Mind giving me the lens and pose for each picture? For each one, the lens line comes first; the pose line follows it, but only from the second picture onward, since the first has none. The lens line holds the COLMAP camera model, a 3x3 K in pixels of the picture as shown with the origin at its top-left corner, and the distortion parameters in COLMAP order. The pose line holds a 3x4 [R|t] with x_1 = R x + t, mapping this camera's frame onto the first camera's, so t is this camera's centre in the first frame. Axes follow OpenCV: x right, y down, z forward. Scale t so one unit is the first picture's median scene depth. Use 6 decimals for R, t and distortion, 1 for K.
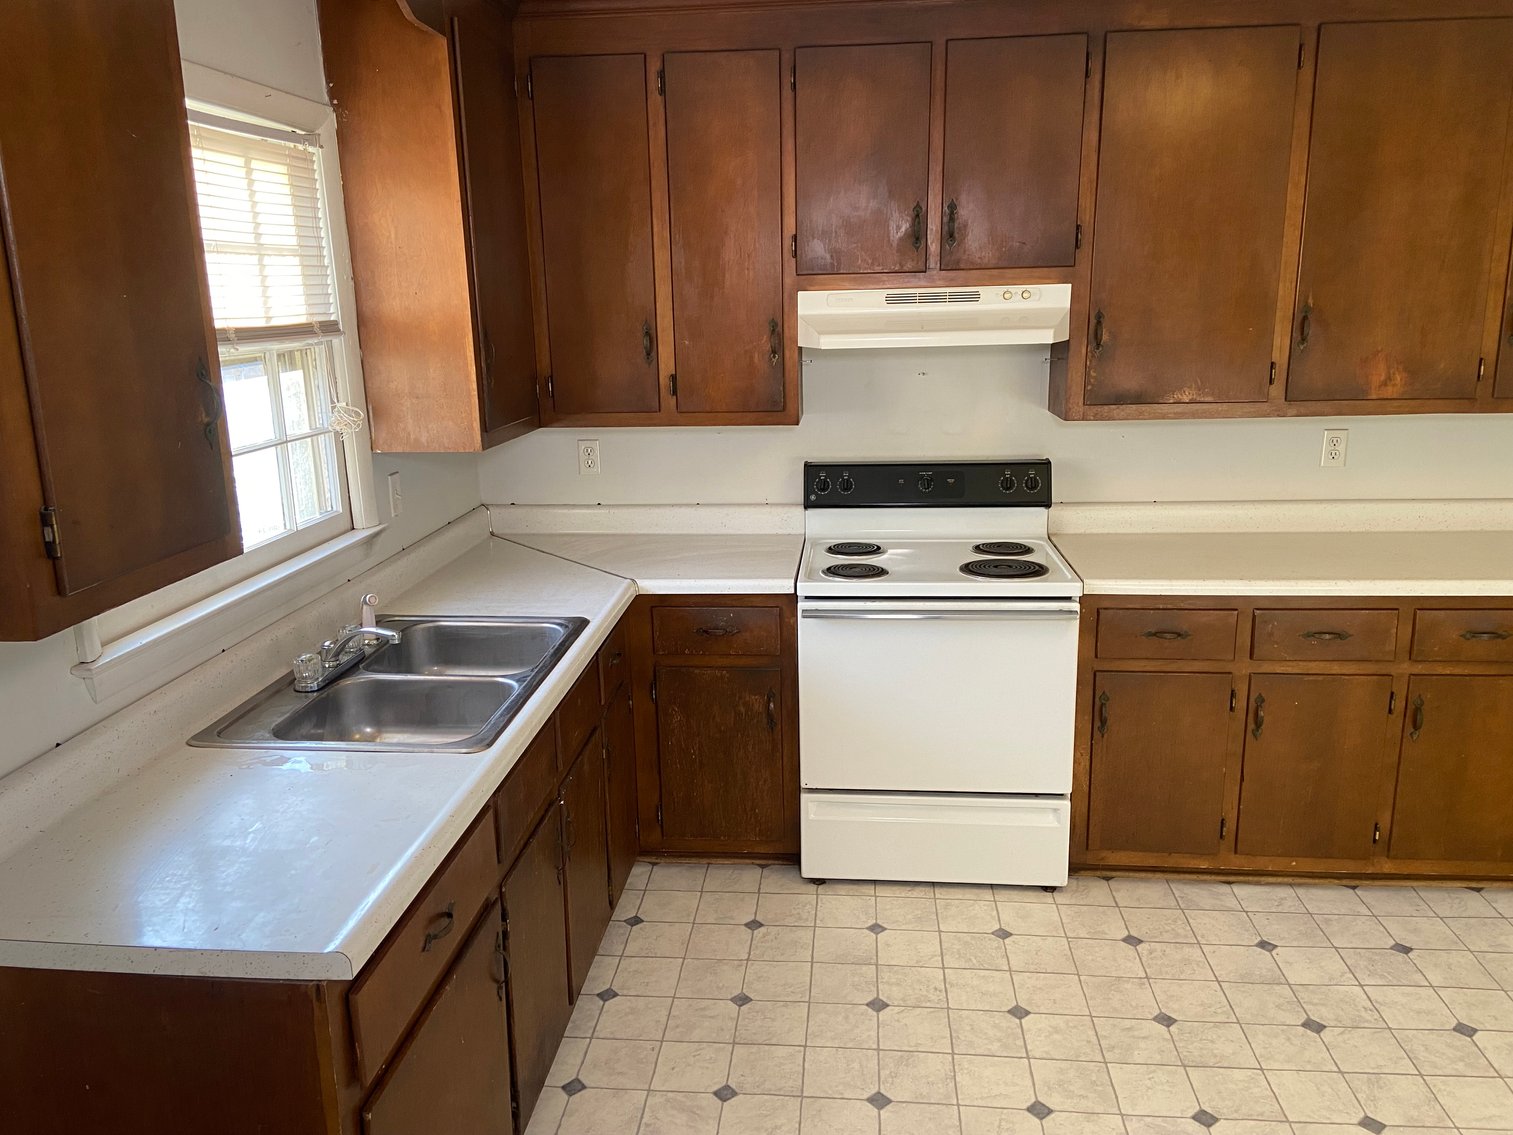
lens RADIAL K [[1154.9, 0, 768.3], [0, 1154.9, 583.9], [0, 0, 1]] dist [0.169988, -0.182842]
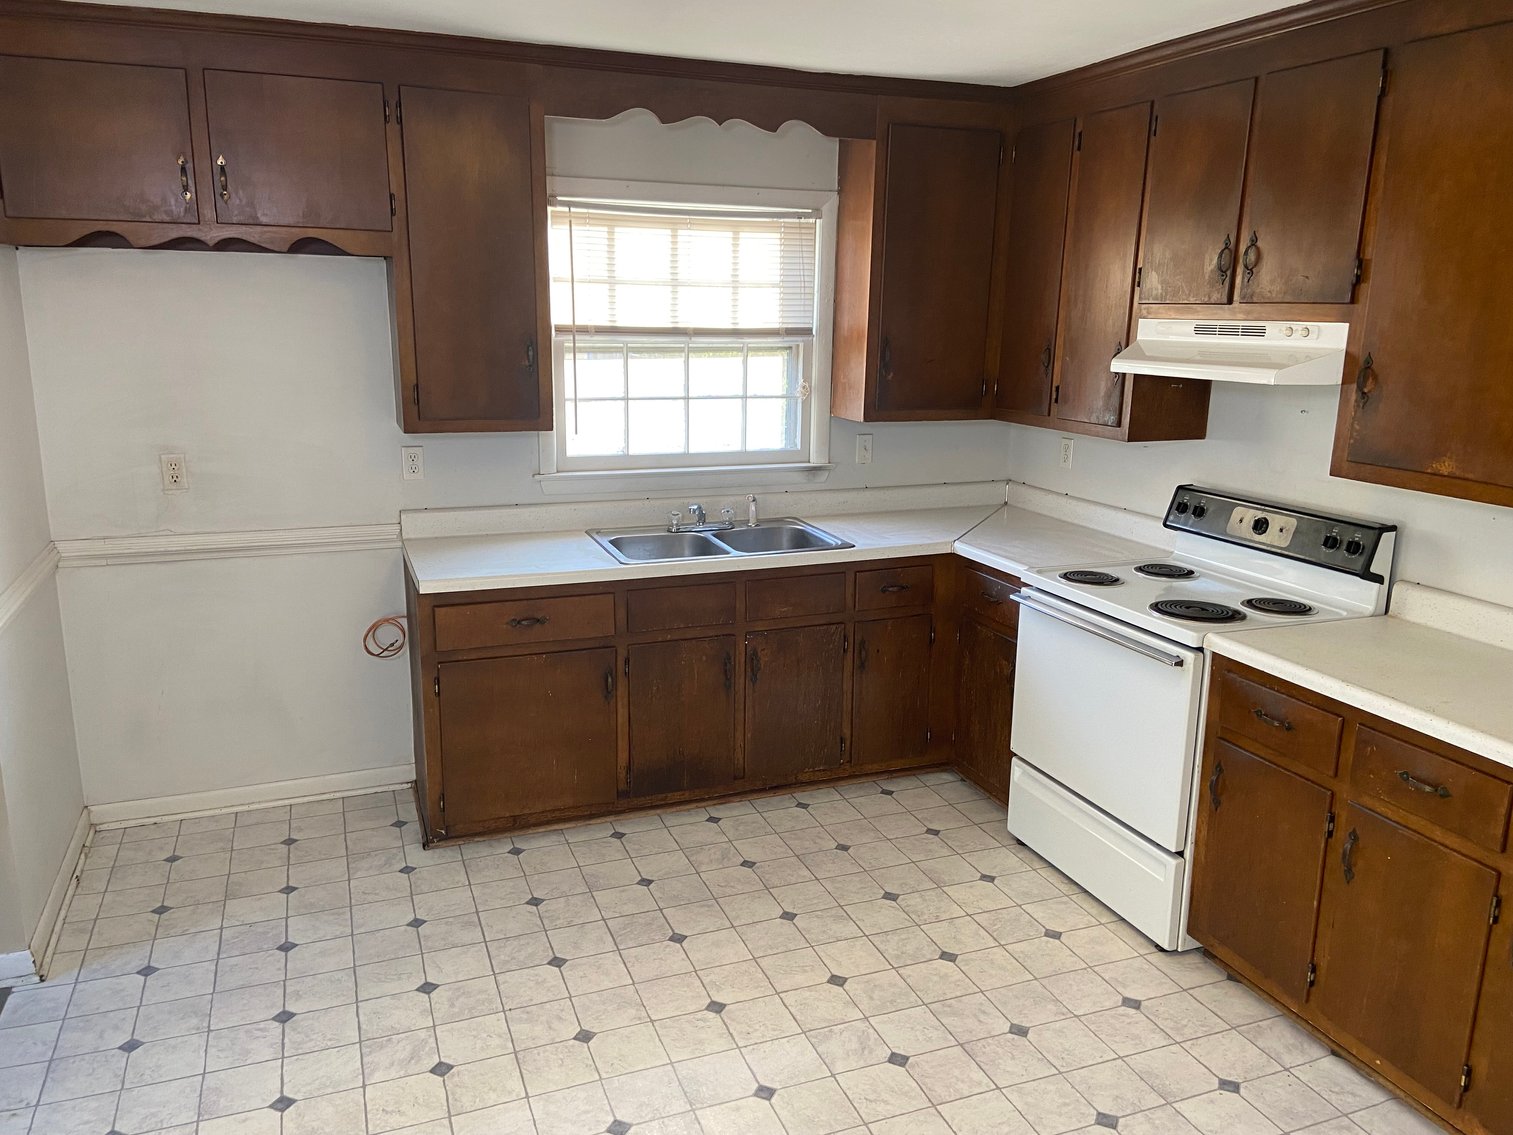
lens RADIAL K [[1154.9, 0, 768.3], [0, 1154.9, 583.9], [0, 0, 1]] dist [0.169988, -0.182842]
pose [[0.443607, 0.238092, -0.864017, 0.894697], [-0.249854, 0.958699, 0.135902, -0.079481], [0.860689, 0.155592, 0.484773, 0.217028]]
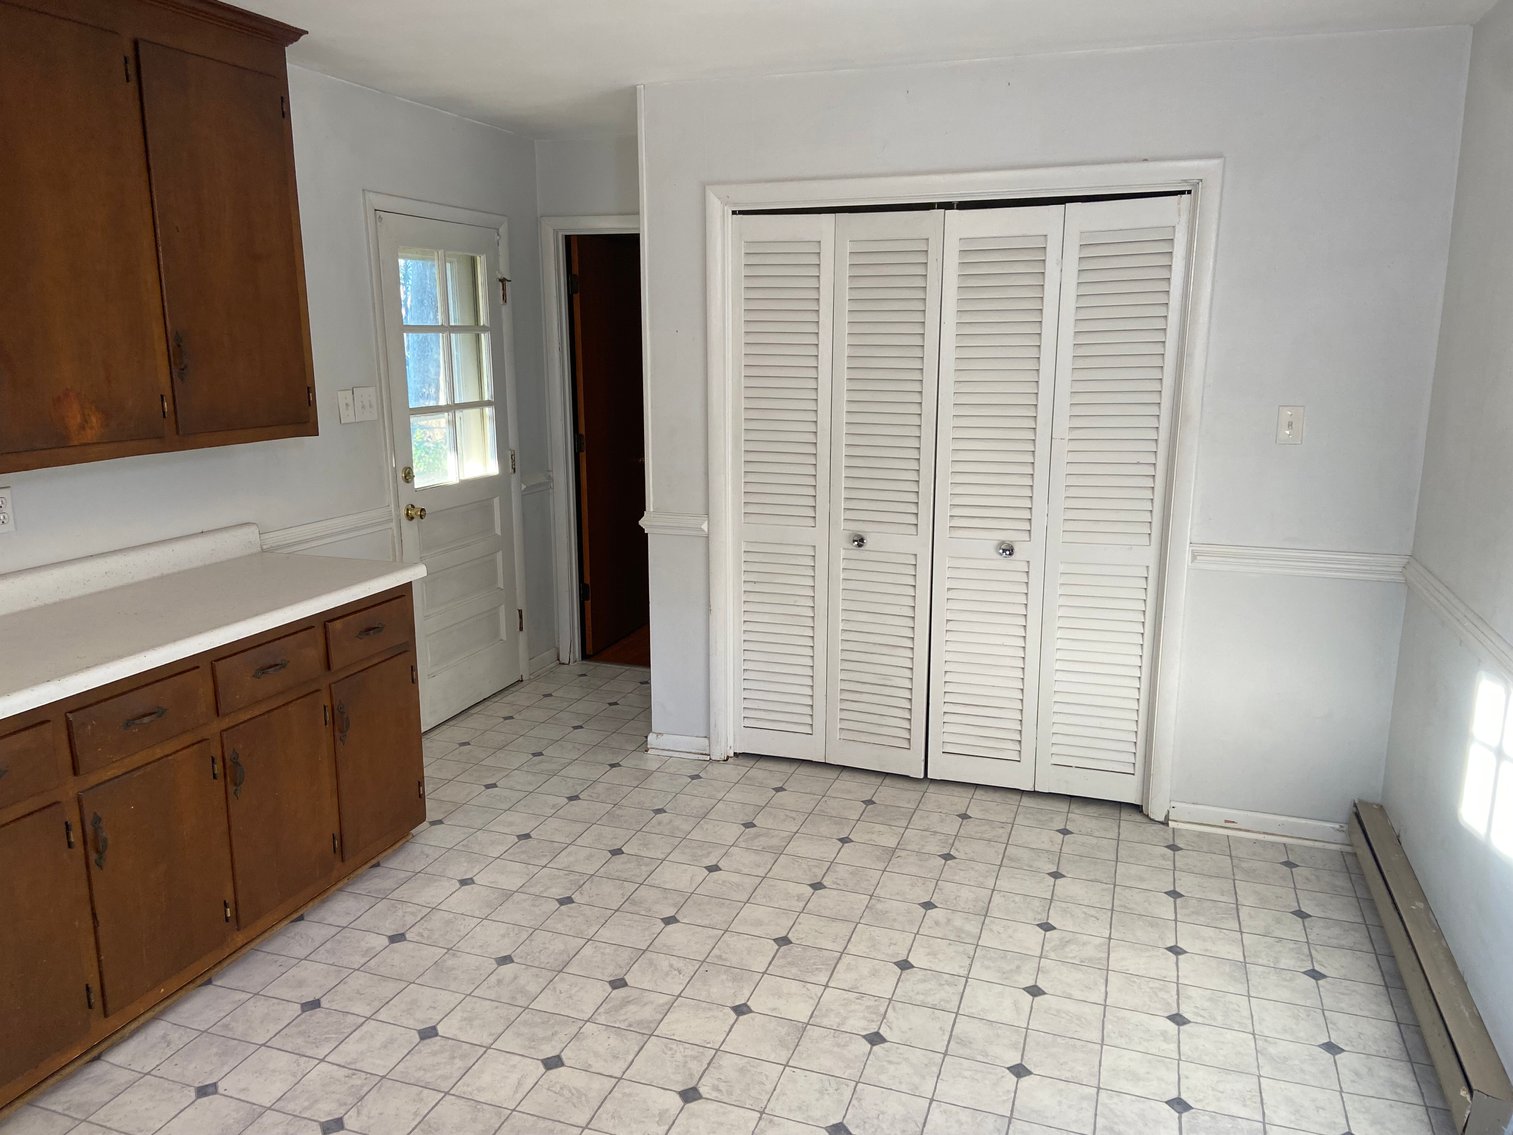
lens RADIAL K [[1143.1, 0, 756.2], [0, 1143.1, 573.5], [0, 0, 1]] dist [0.123938, -0.150392]
pose [[0.239130, -0.180561, 0.954052, -0.200495], [0.226695, 0.965786, 0.125961, -0.061041], [-0.944154, 0.186158, 0.271881, 0.327077]]
